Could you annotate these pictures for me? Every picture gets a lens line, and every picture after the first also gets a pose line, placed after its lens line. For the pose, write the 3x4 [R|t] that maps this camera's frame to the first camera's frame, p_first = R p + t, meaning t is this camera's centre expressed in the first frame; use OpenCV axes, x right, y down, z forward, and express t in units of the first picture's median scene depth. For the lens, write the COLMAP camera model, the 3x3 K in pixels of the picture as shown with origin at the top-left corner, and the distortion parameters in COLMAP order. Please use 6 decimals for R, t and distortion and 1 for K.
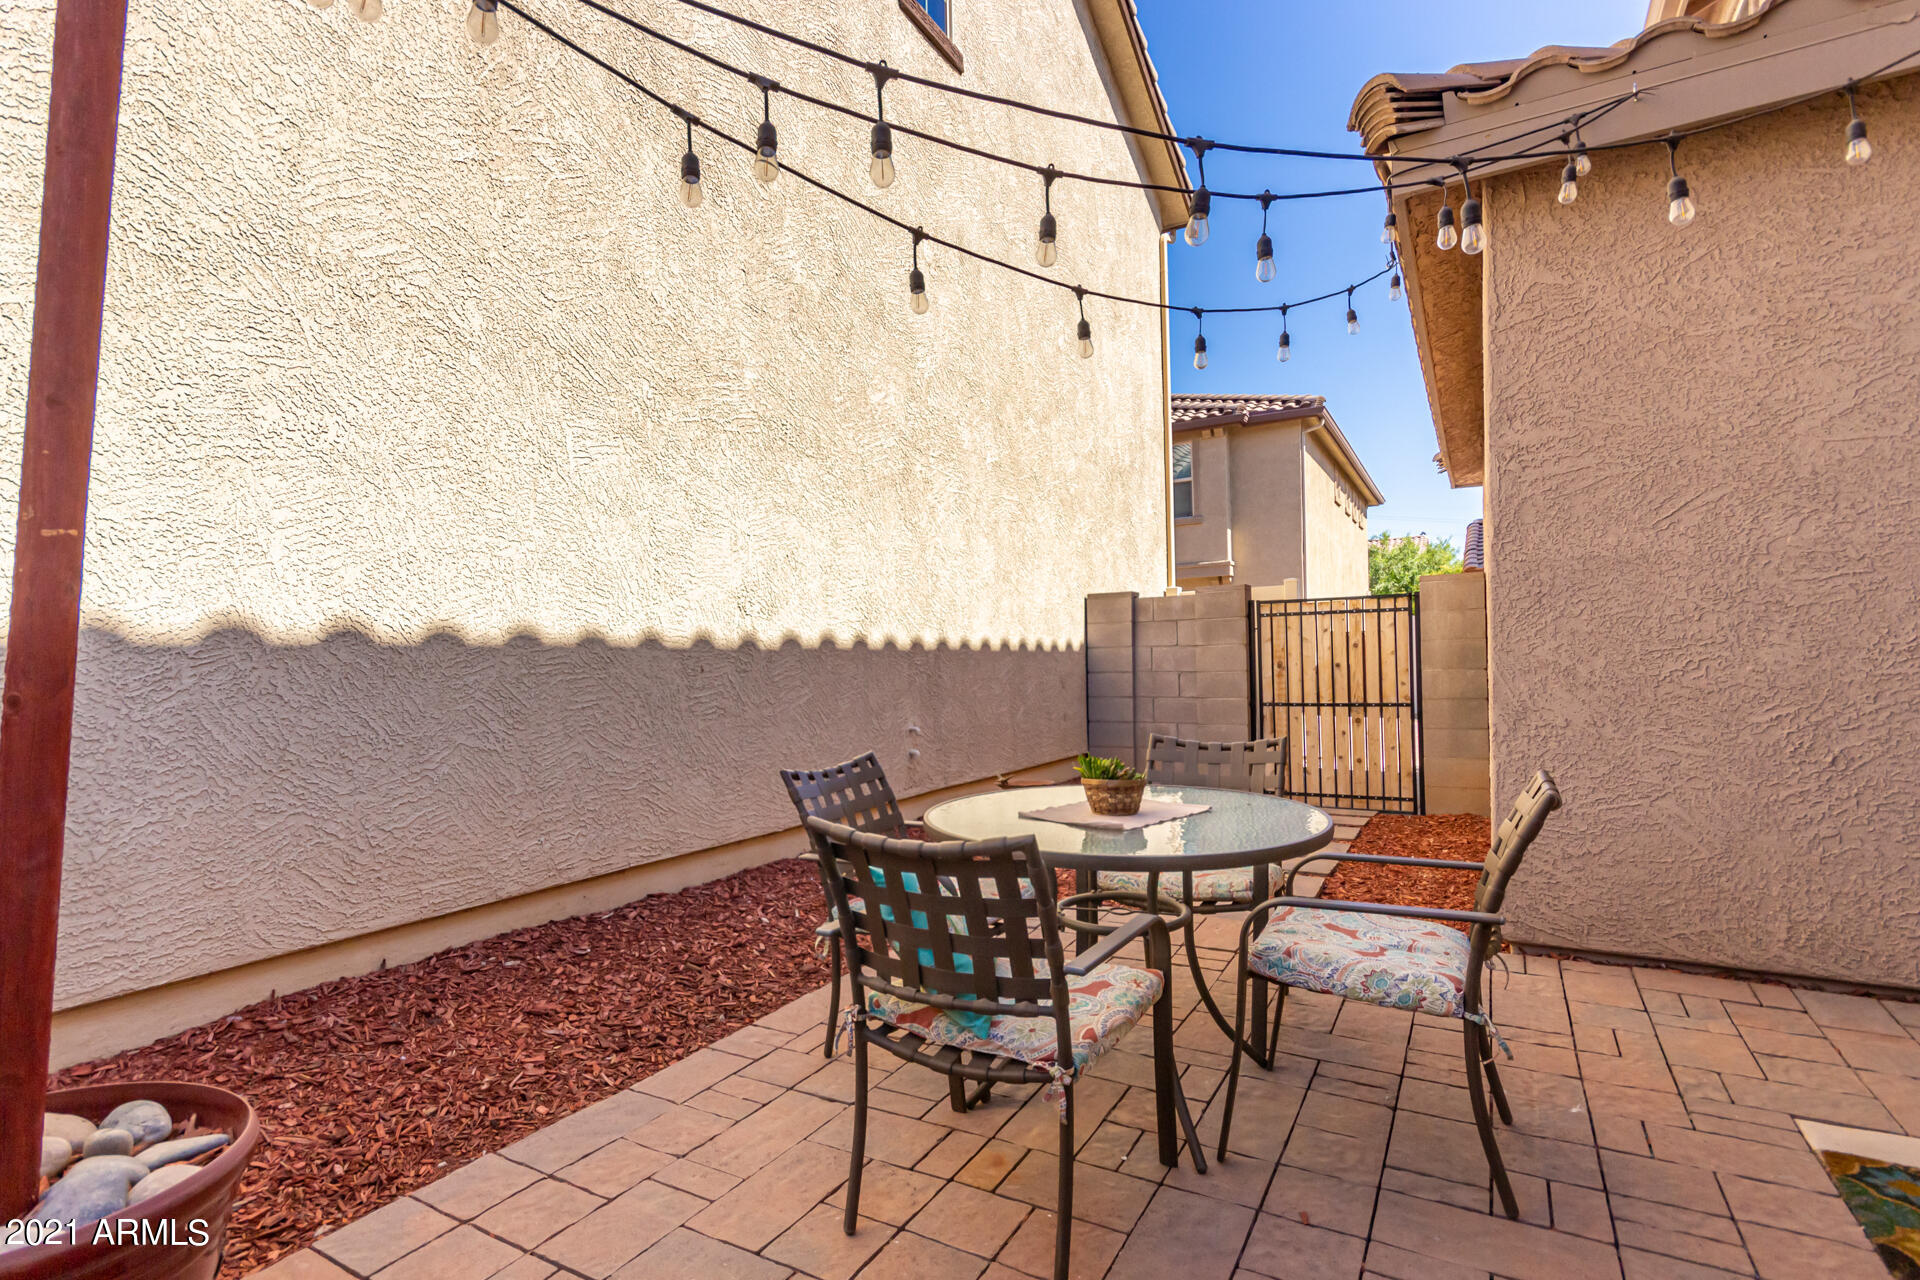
lens RADIAL K [[895.2, 0, 963.9], [0, 895.2, 636.9], [0, 0, 1]] dist [0.003113, 0.000137]
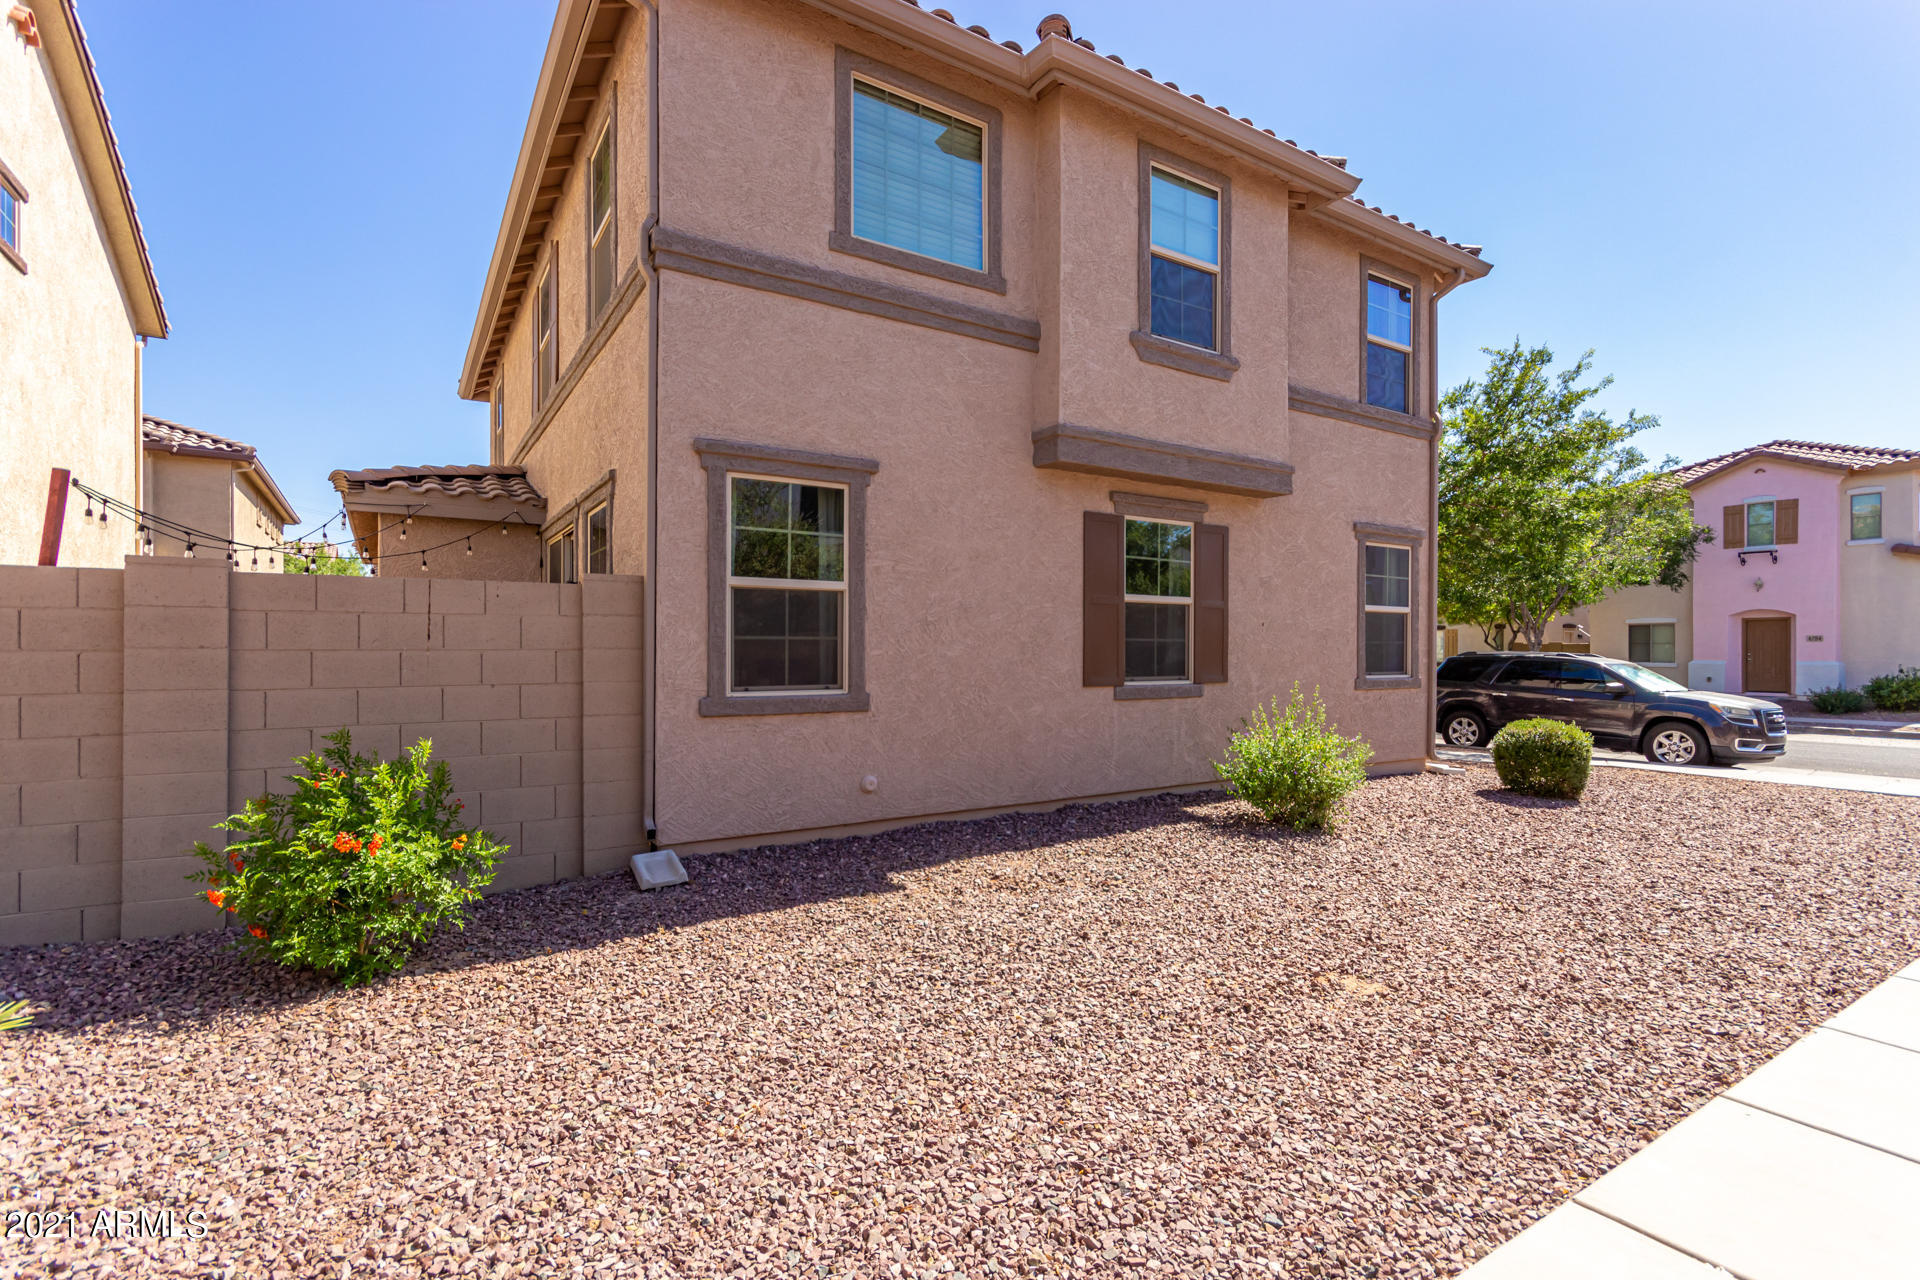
lens RADIAL K [[895.2, 0, 960.1], [0, 895.2, 645.3], [0, 0, 1]] dist [0.003113, 0.000137]
pose [[0.458144, 0.008305, 0.888839, -0.249287], [-0.028786, 0.999570, 0.005498, -0.026287], [-0.888412, -0.028105, 0.458186, -0.440242]]
